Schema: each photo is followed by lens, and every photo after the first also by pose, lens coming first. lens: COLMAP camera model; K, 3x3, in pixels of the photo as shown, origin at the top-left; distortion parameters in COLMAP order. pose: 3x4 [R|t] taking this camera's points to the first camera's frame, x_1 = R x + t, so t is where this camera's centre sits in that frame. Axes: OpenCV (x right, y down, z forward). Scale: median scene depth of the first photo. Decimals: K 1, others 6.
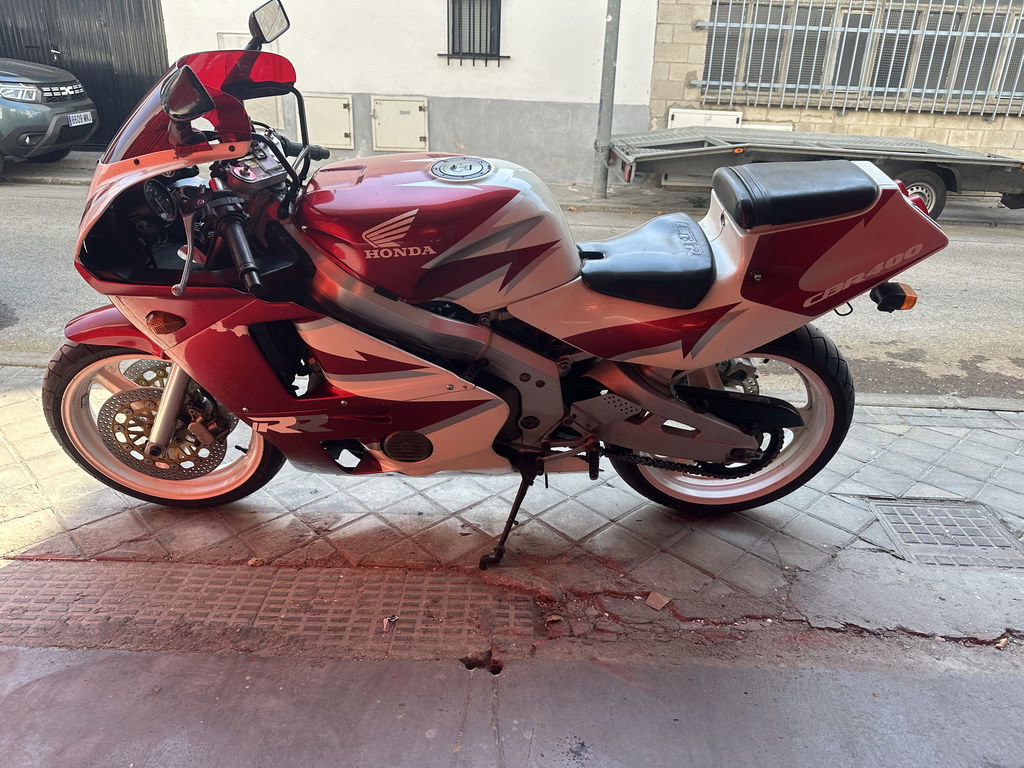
lens RADIAL K [[714.5, 0, 510.1], [0, 714.5, 394.9], [0, 0, 1]] dist [-0.003648, -0.008426]
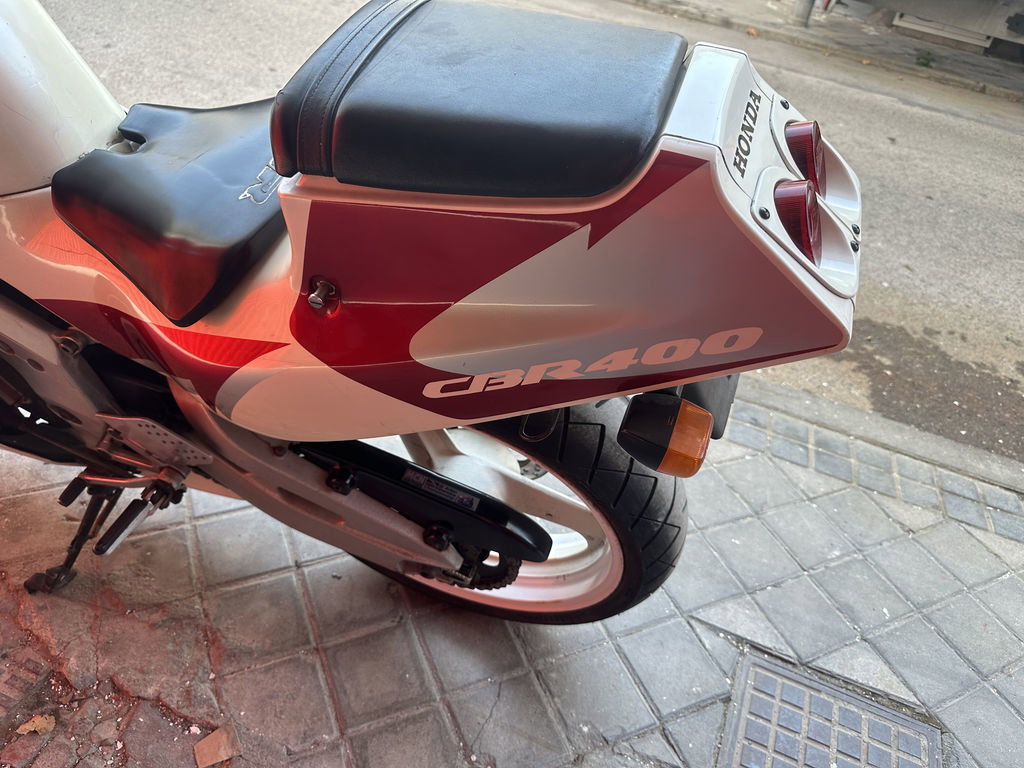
lens RADIAL K [[732.1, 0, 515.5], [0, 732.1, 392.3], [0, 0, 1]] dist [-0.001245, -0.012061]
pose [[0.942149, 0.287733, -0.171941, 0.311862], [-0.237556, 0.935066, 0.263093, -0.145257], [0.236477, -0.207028, 0.949325, 0.360326]]
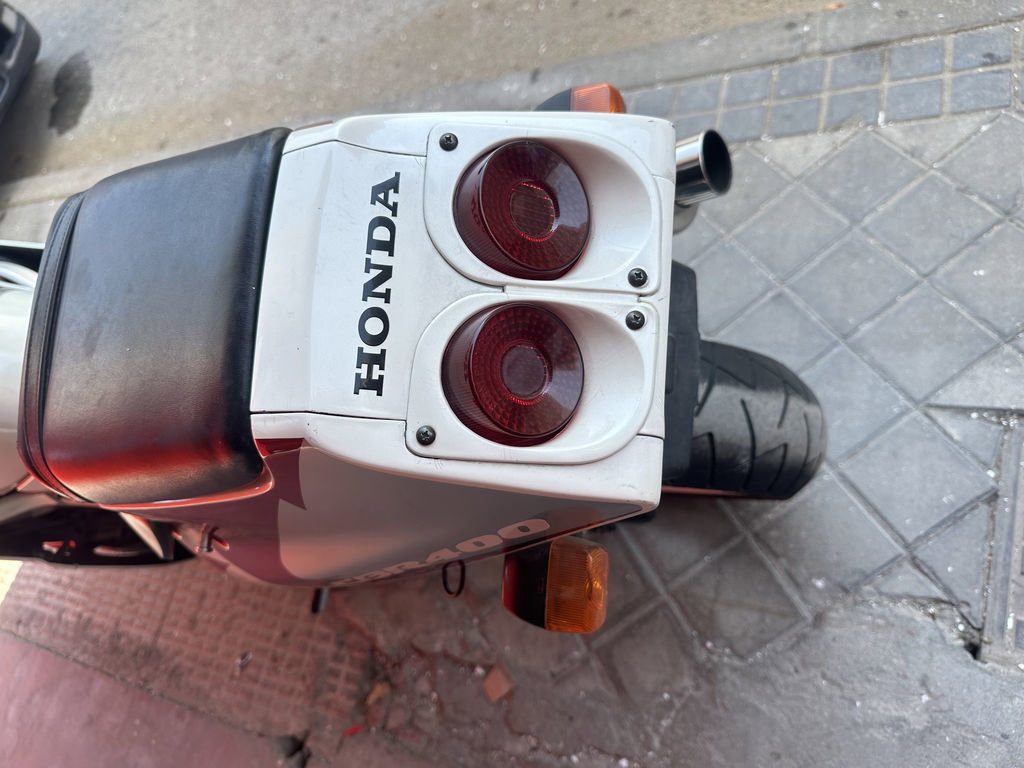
lens RADIAL K [[739.3, 0, 512.2], [0, 739.3, 395.8], [0, 0, 1]] dist [-0.006868, -0.011314]
pose [[0.846799, -0.004849, -0.531891, 0.412064], [0.365455, 0.731876, 0.575151, -0.231721], [0.386490, -0.681420, 0.621524, 0.497800]]
